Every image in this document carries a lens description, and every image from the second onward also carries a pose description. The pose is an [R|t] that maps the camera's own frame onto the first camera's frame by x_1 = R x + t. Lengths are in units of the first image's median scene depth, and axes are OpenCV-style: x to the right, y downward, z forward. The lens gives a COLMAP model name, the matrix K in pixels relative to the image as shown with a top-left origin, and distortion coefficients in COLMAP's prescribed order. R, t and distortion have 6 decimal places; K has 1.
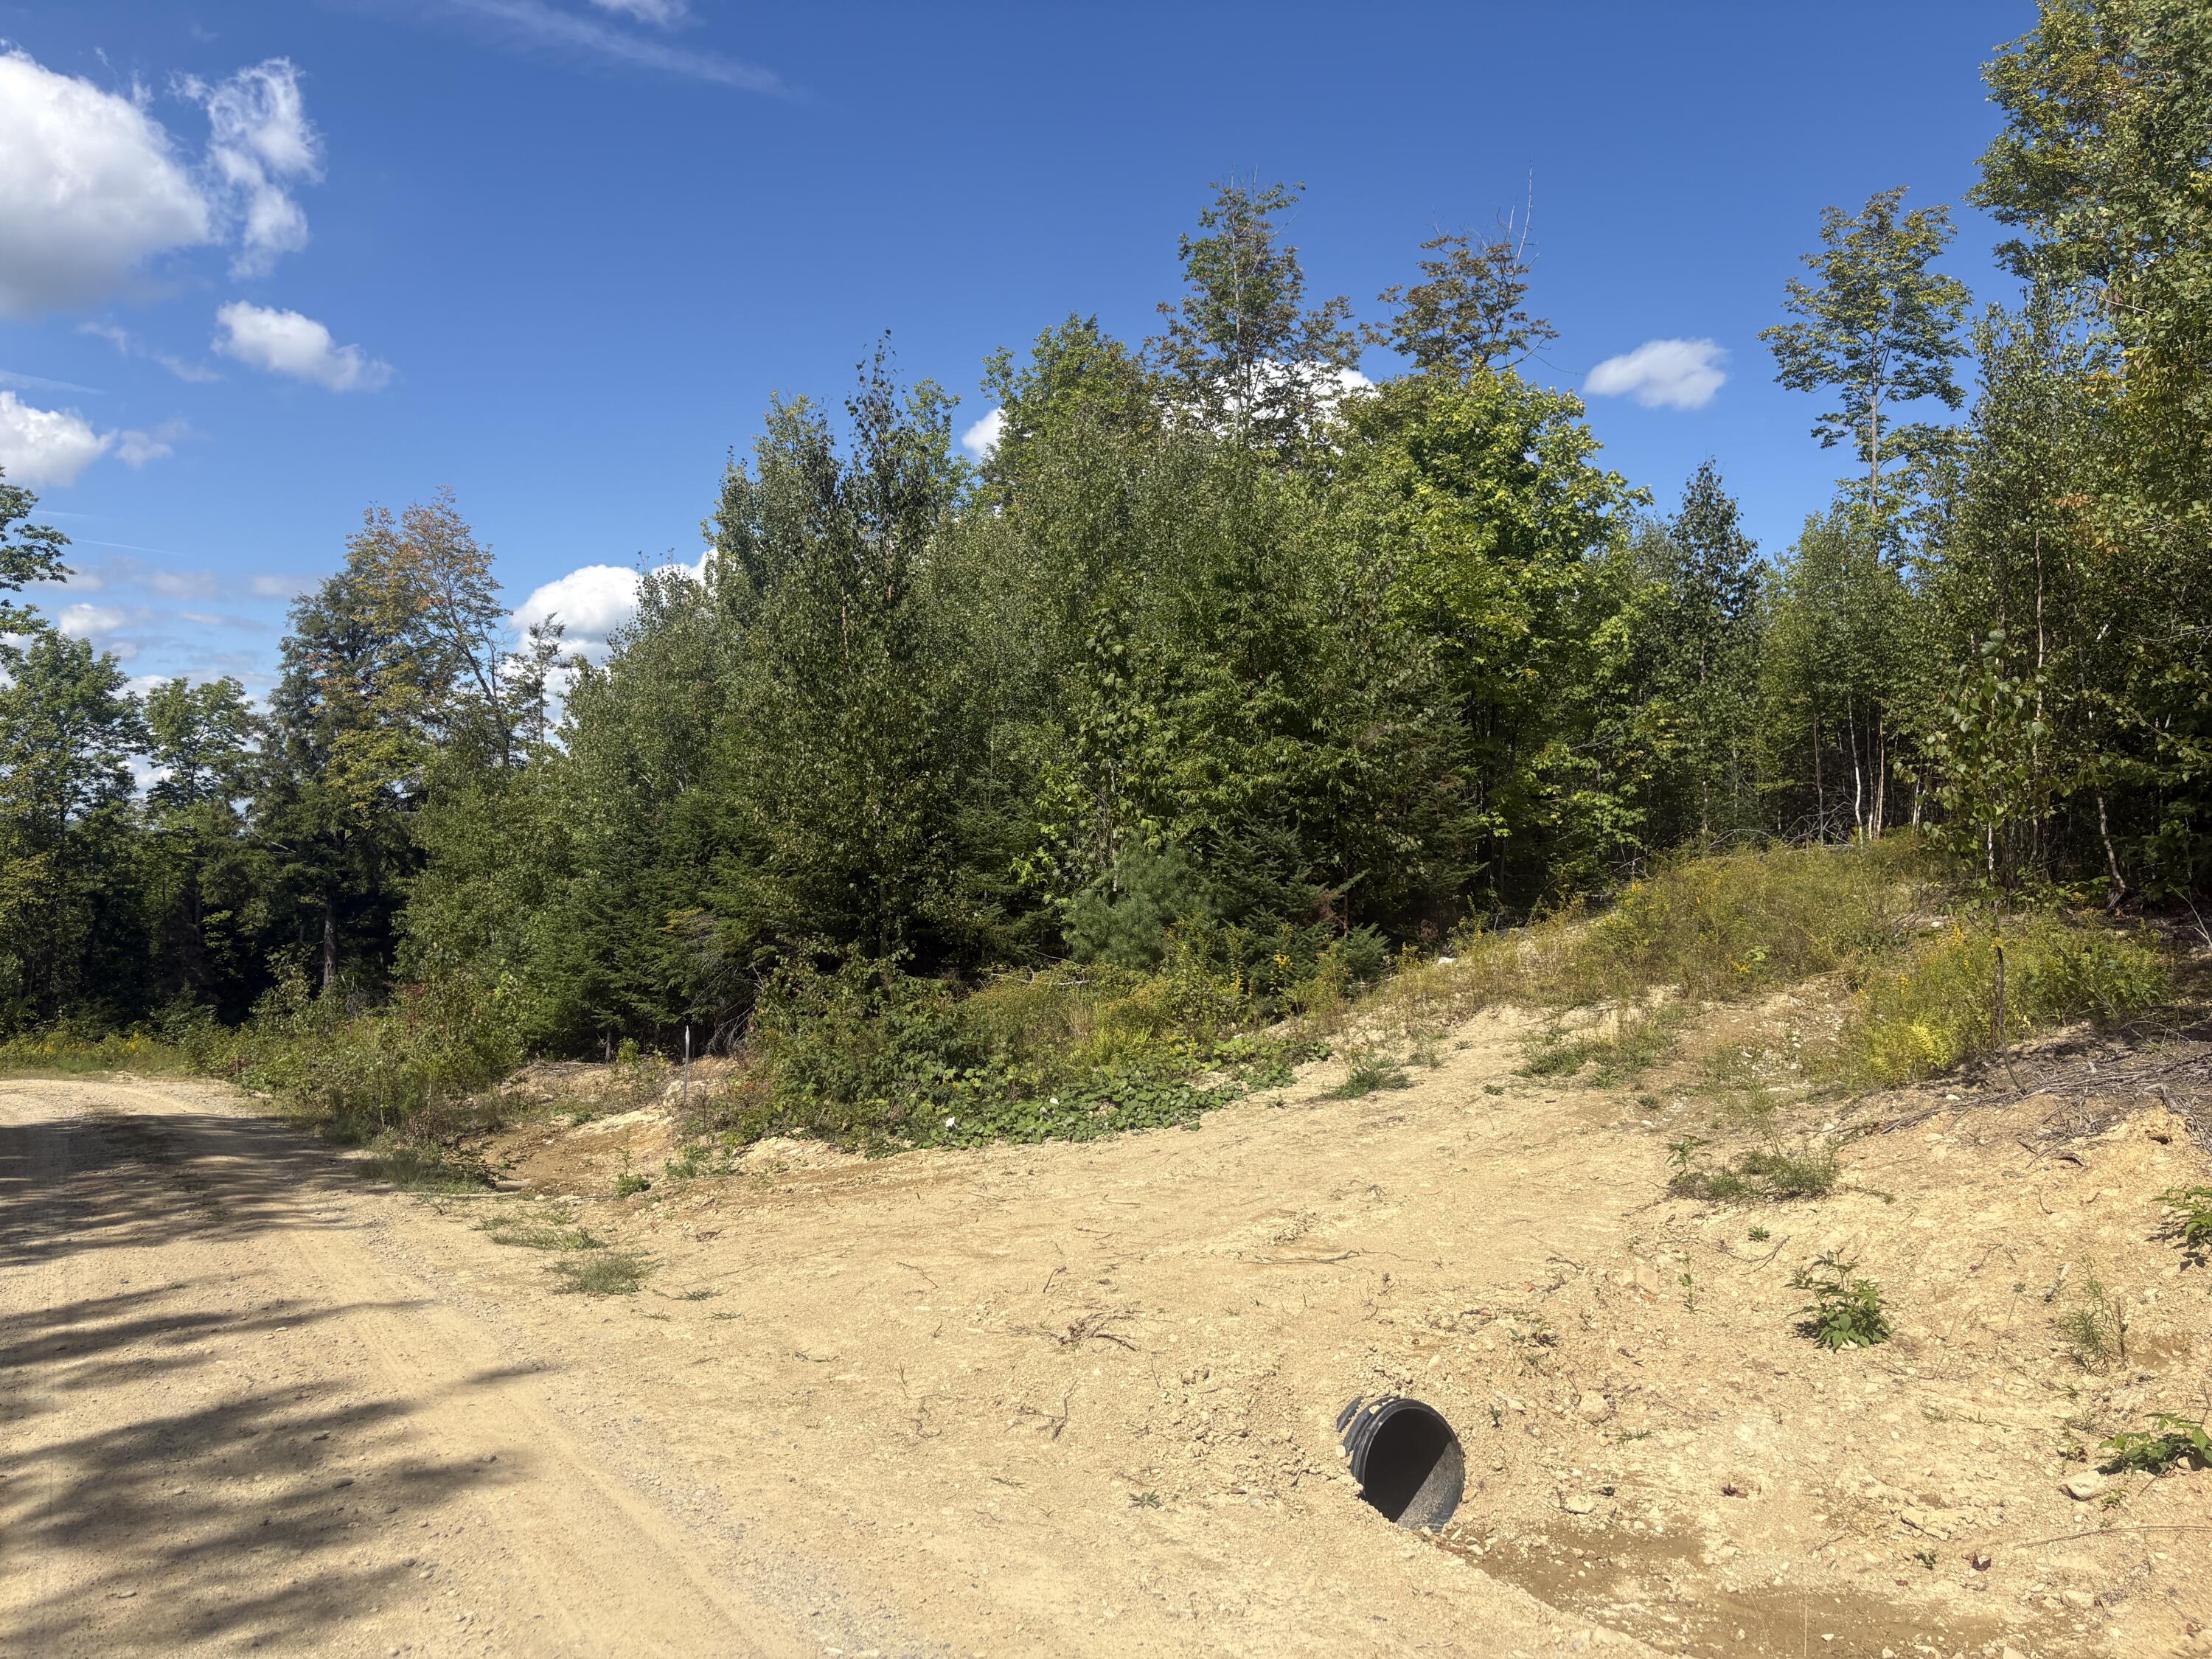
lens RADIAL K [[1712.0, 0, 1063.3], [0, 1712.0, 829.0], [0, 0, 1]] dist [0.105936, -0.208632]
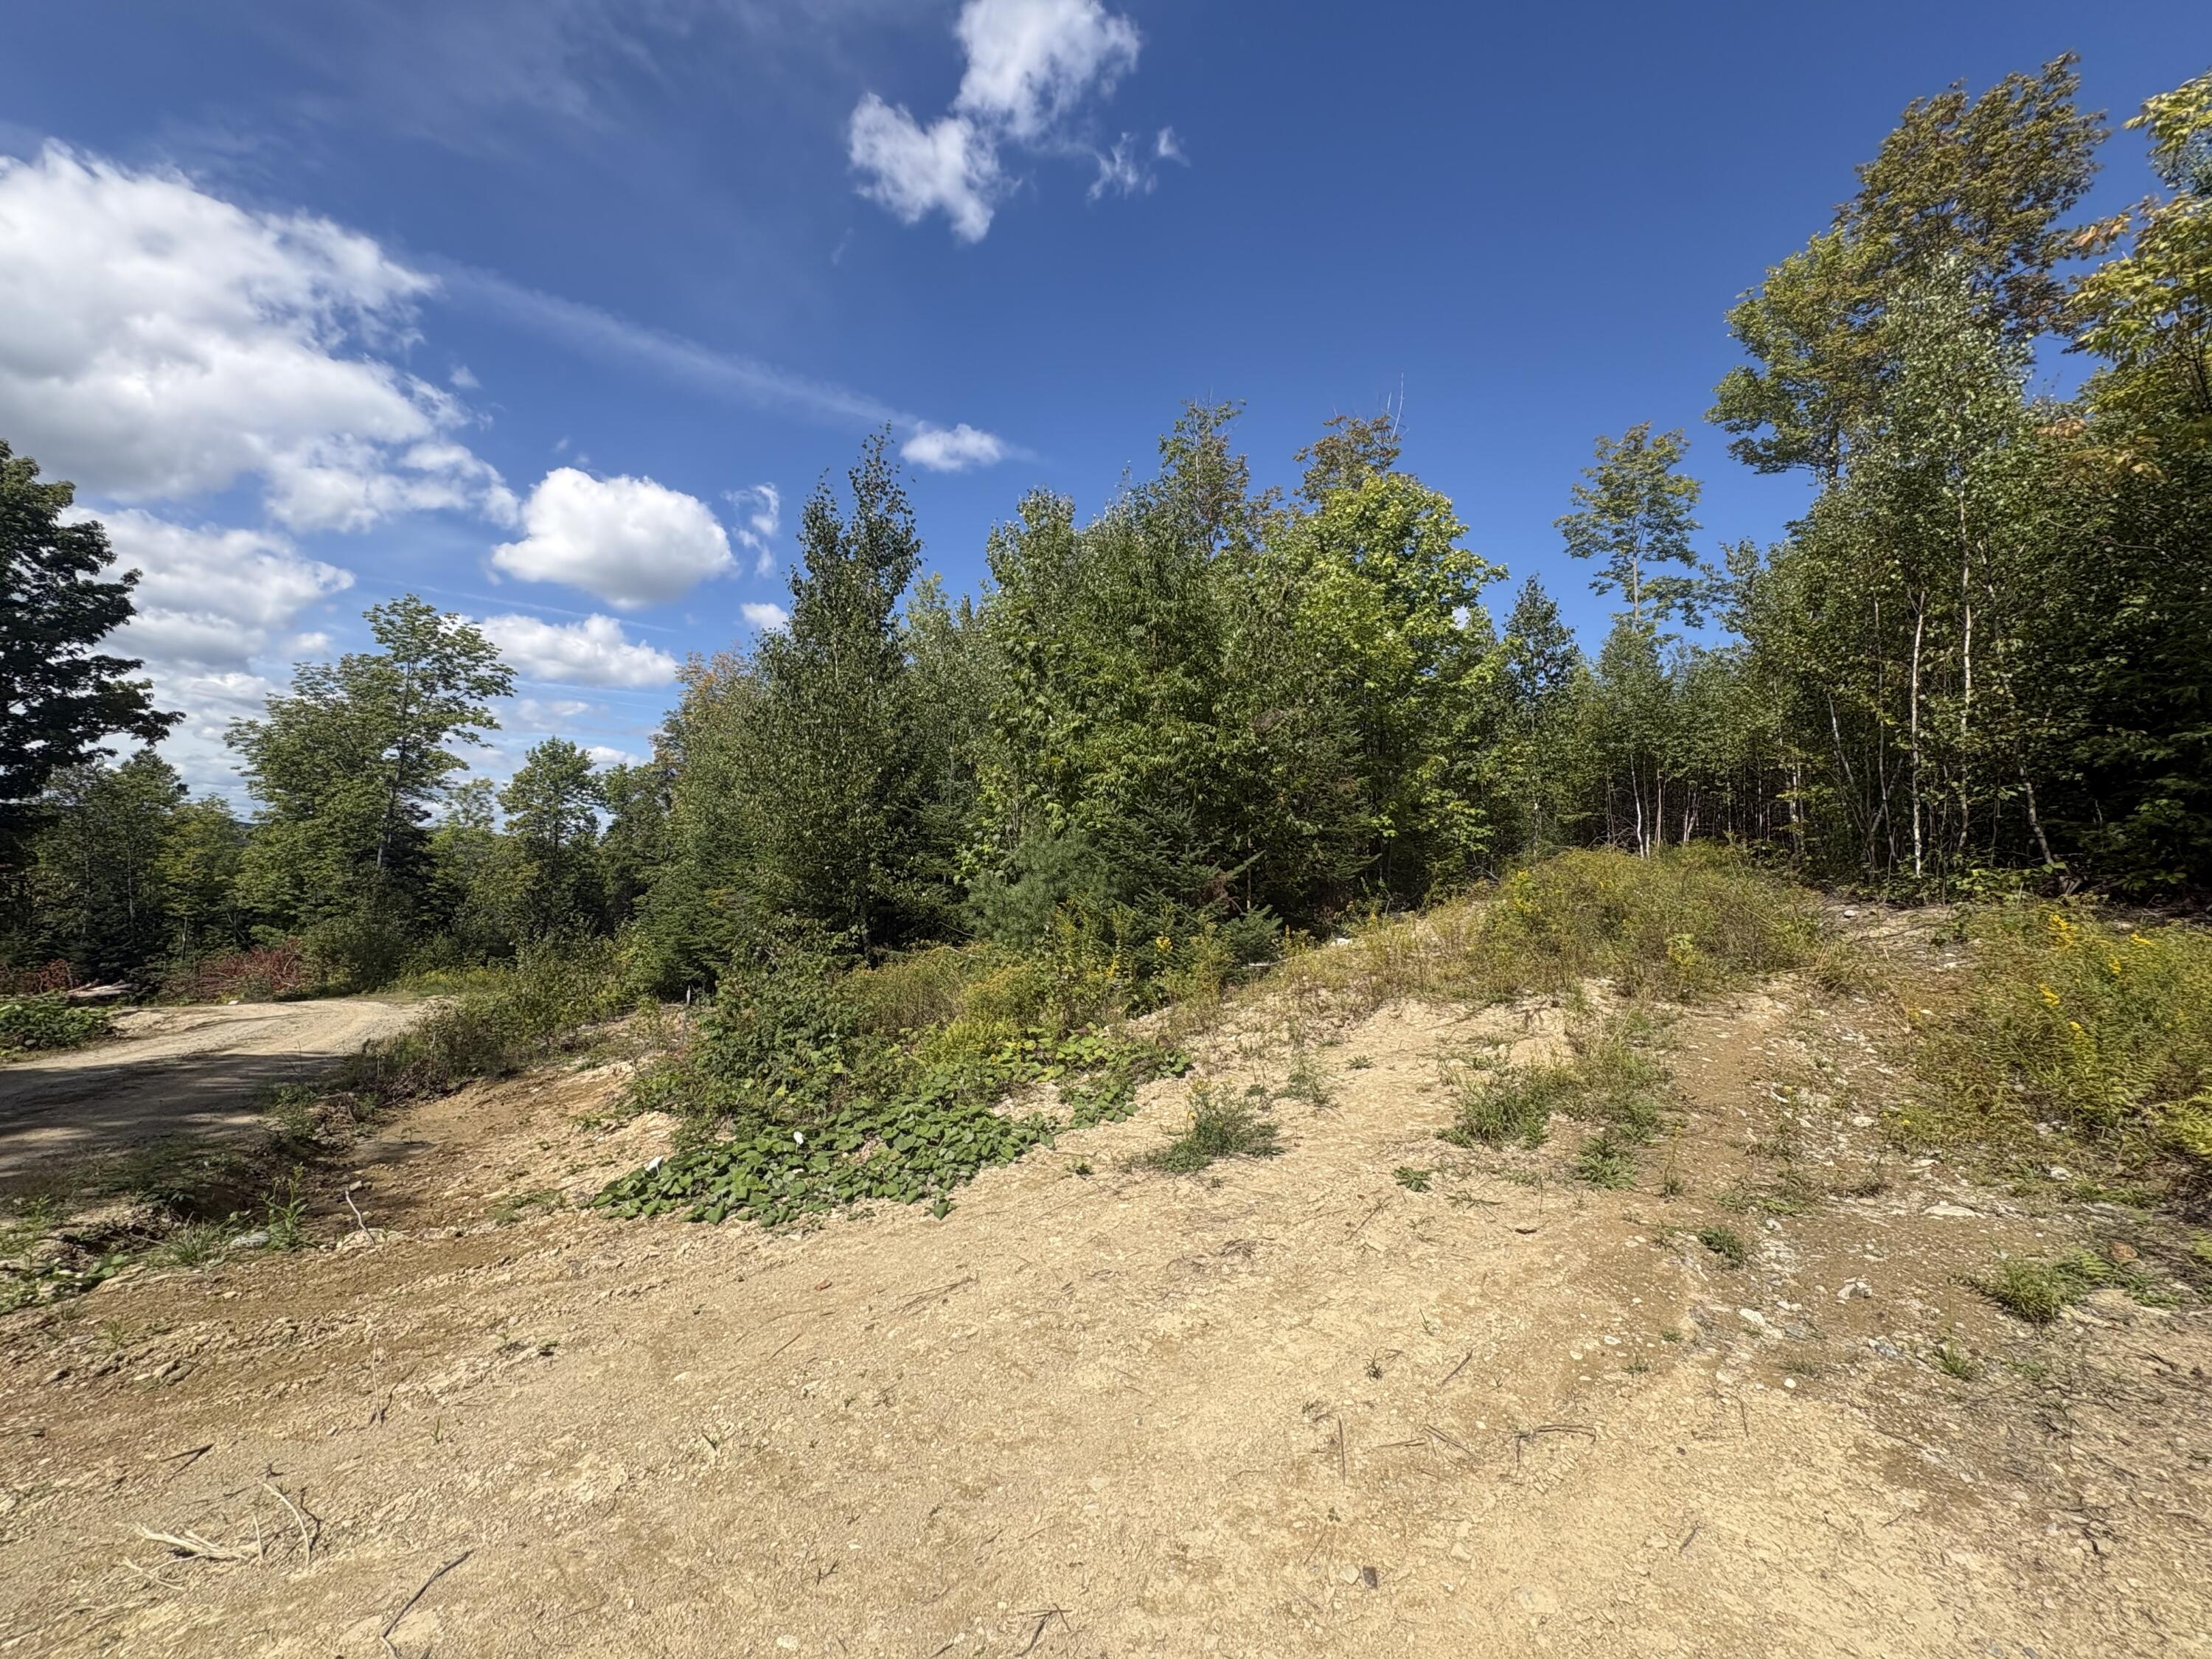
lens RADIAL K [[881.0, 0, 1106.1], [0, 881.0, 827.4], [0, 0, 1]] dist [0.007381, -0.004270]
pose [[0.998799, 0.007710, -0.048380, 0.073626], [-0.009553, 0.999233, -0.037982, 0.020041], [0.048050, 0.038398, 0.998107, 0.320634]]
